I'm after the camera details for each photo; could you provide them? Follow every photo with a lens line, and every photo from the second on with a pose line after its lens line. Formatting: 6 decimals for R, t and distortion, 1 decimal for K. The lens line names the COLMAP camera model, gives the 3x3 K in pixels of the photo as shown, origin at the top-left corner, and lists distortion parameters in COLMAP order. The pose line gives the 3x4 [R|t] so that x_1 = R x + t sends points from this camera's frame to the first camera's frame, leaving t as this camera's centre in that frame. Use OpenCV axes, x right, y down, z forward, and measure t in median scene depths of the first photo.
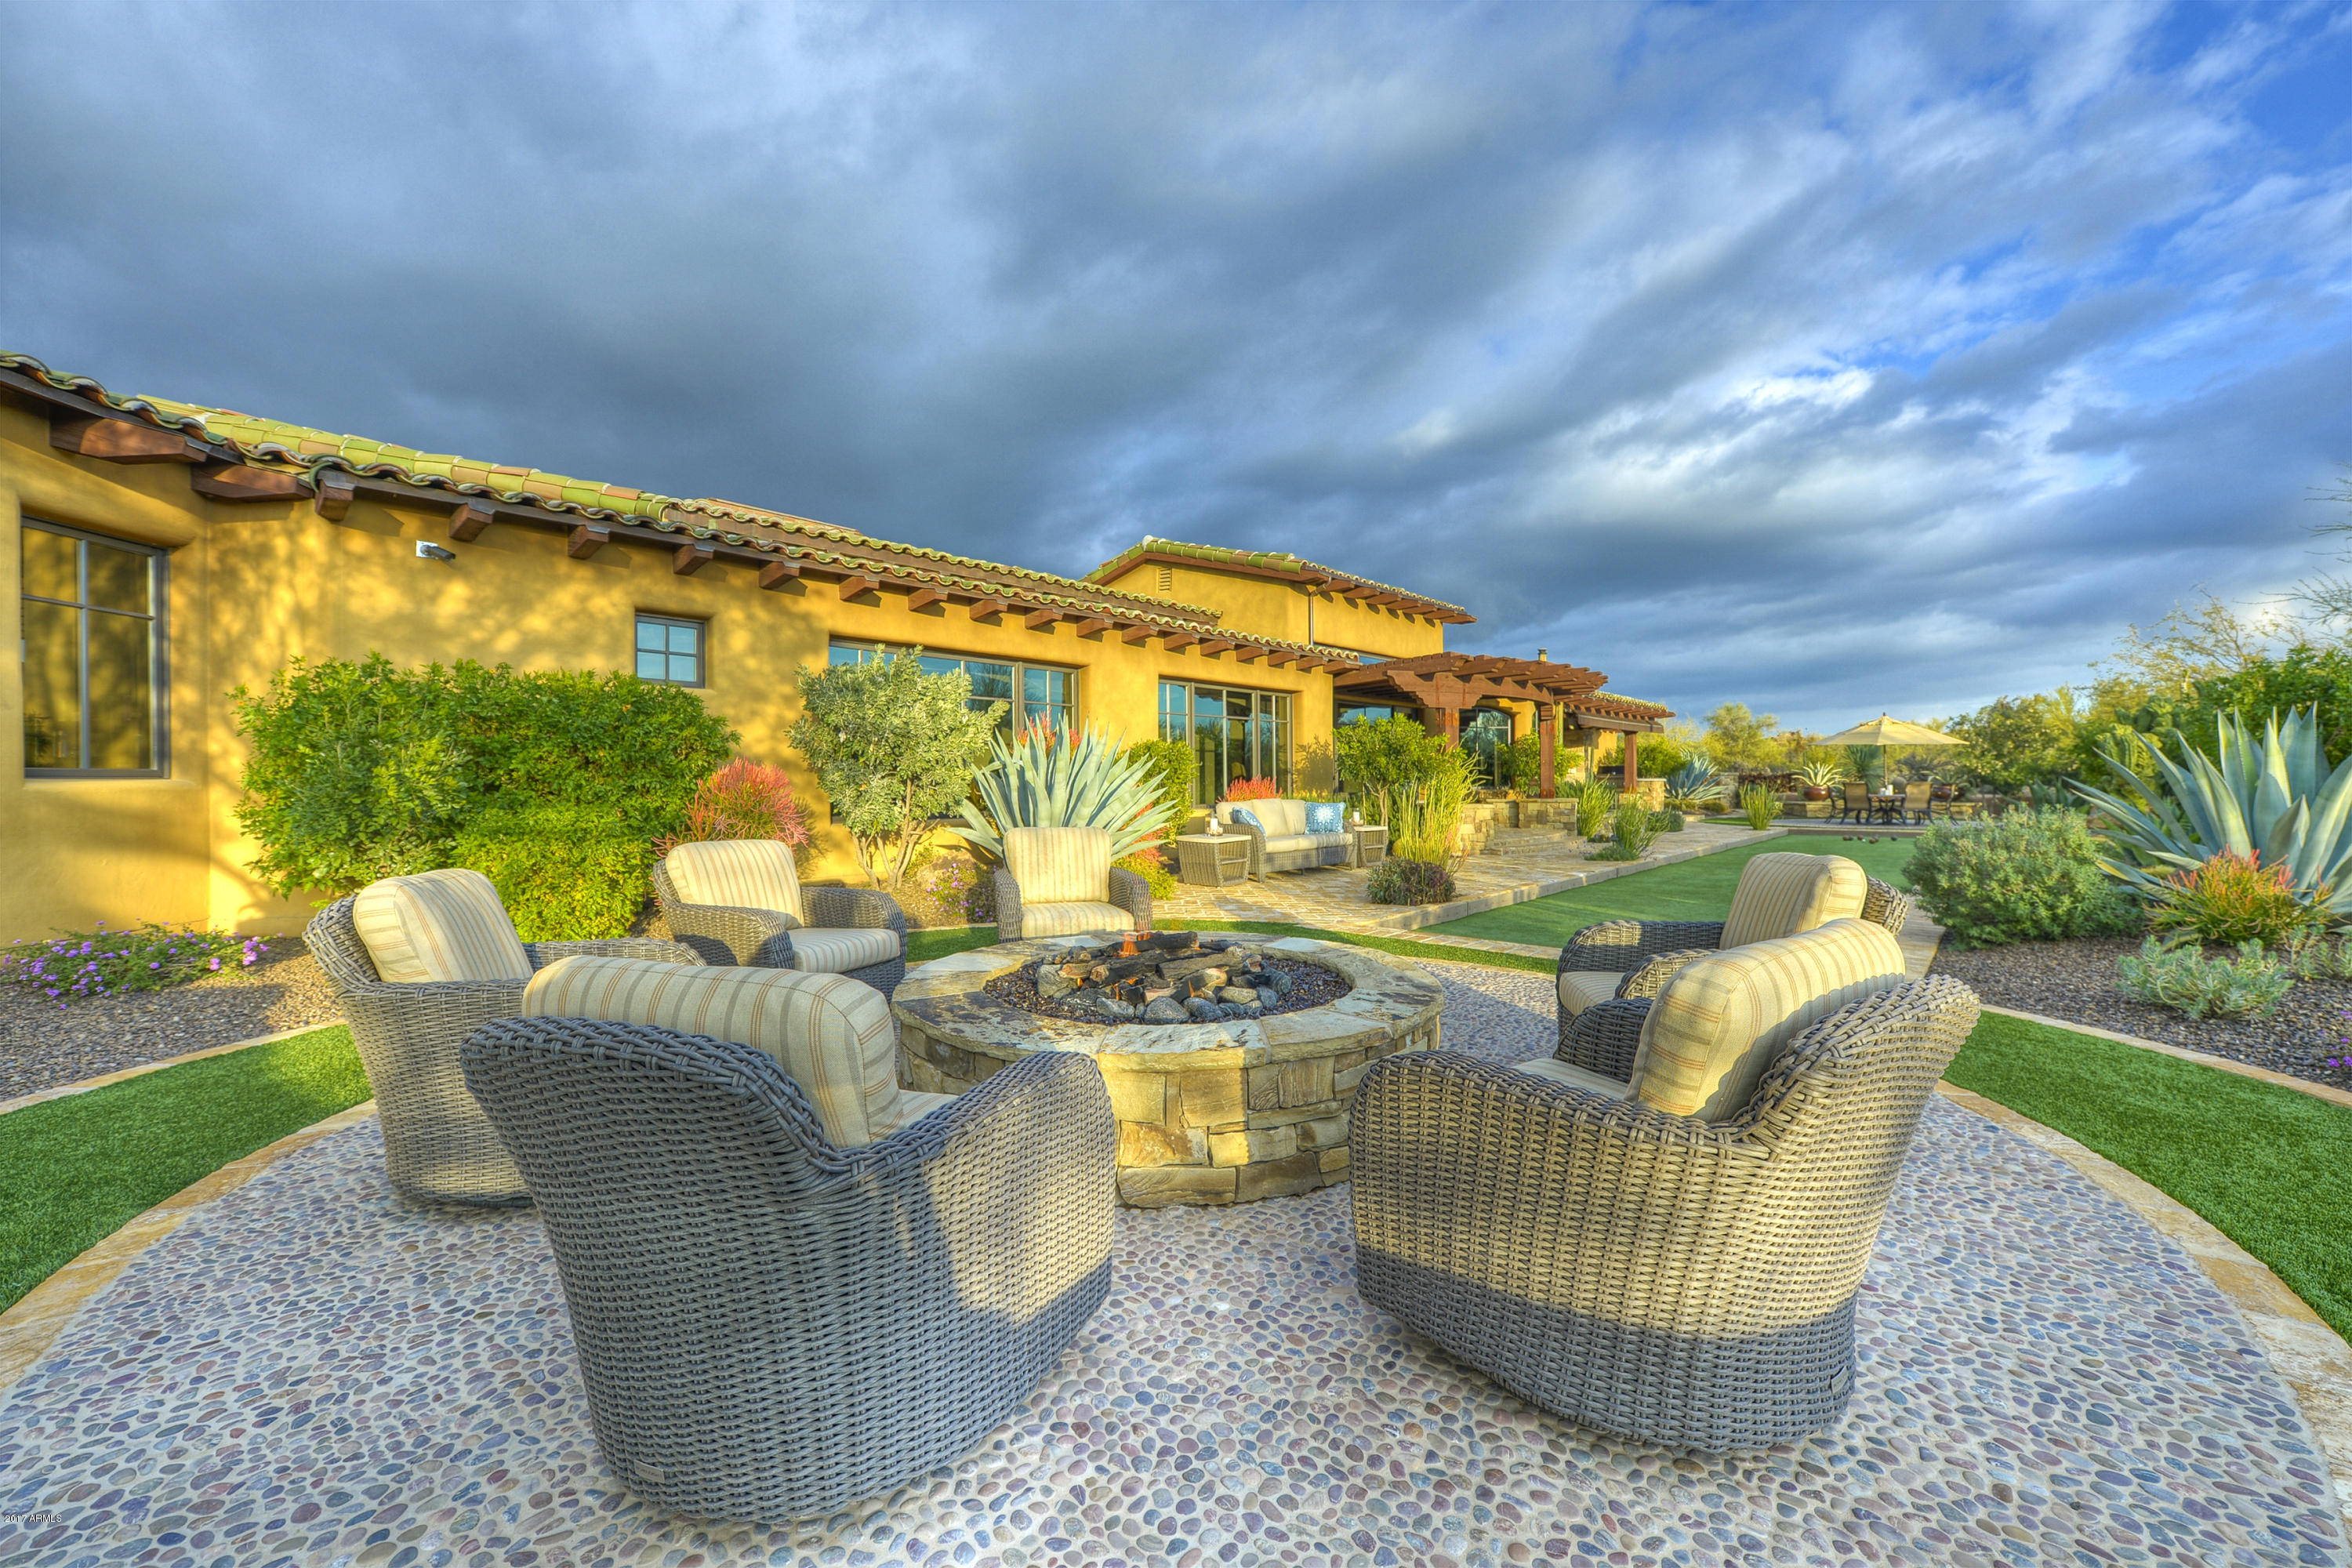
lens RADIAL K [[929.1, 0, 1188.9], [0, 929.1, 785.9], [0, 0, 1]] dist [0.005925, -0.000373]
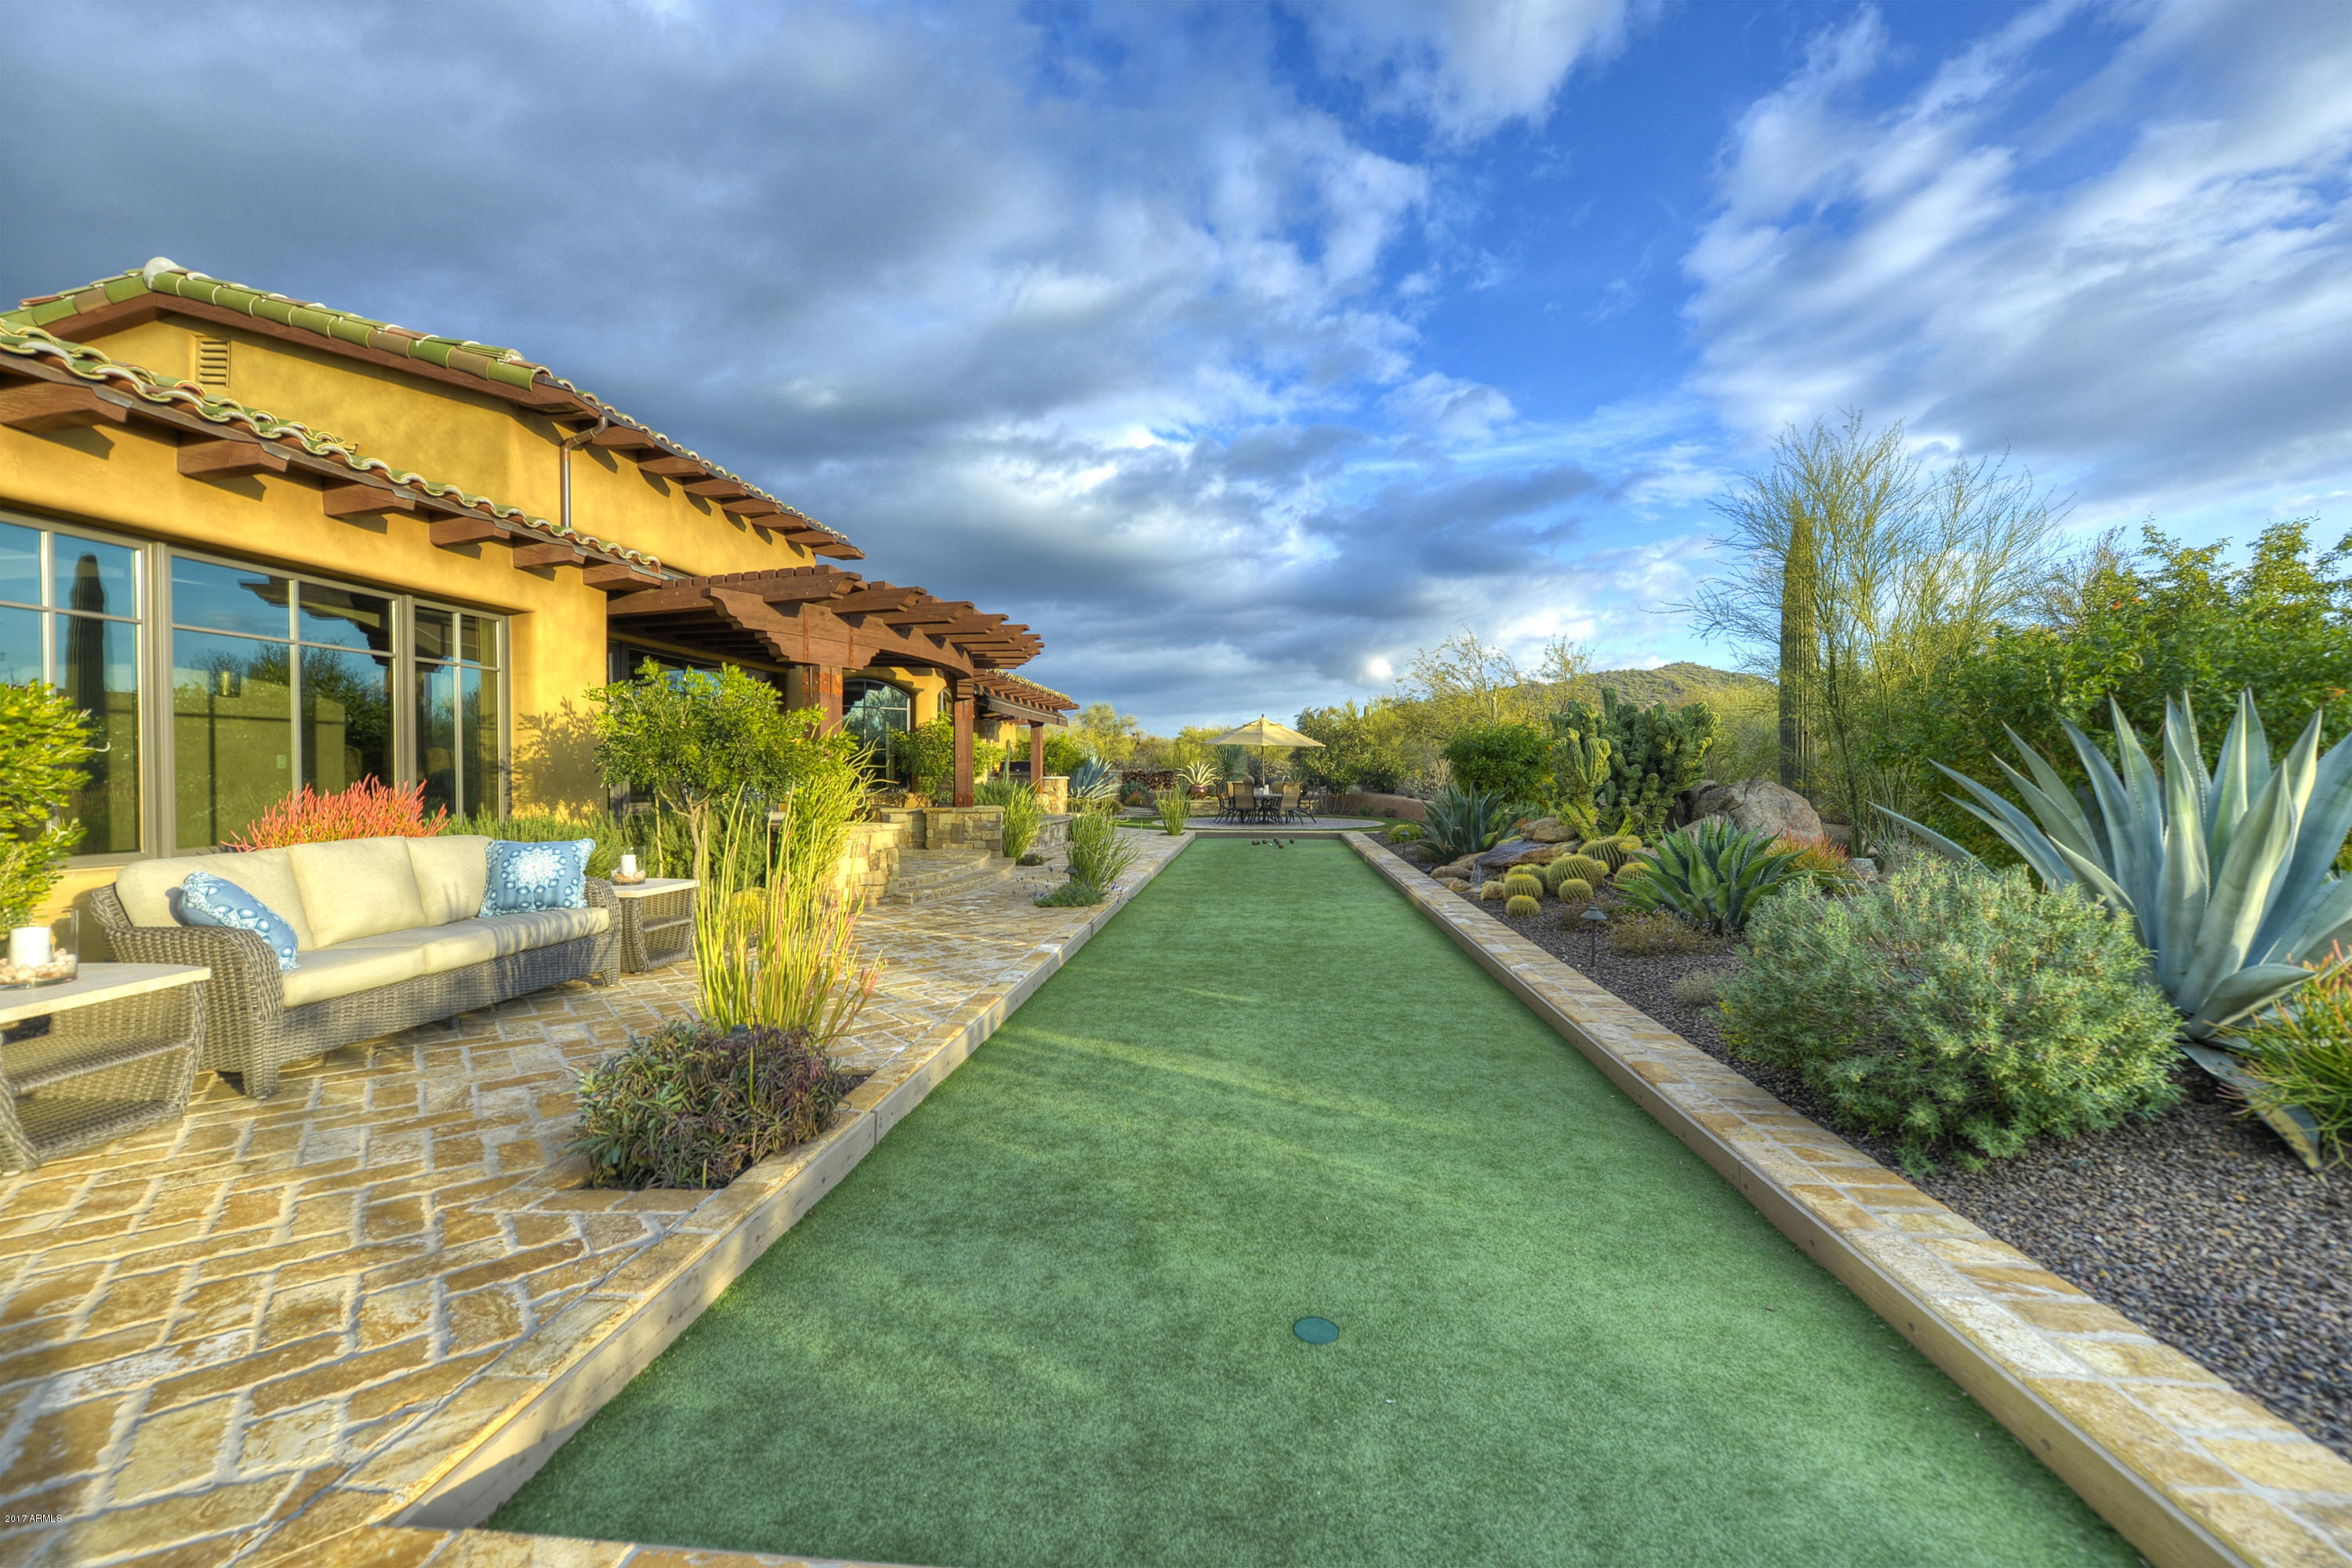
lens RADIAL K [[929.1, 0, 1197.8], [0, 929.1, 780.0], [0, 0, 1]] dist [0.005925, -0.000373]
pose [[0.791931, 0.003503, 0.610600, 0.089317], [-0.005341, 0.999985, 0.001190, -0.009833], [-0.610587, -0.004203, 0.791938, 0.325790]]
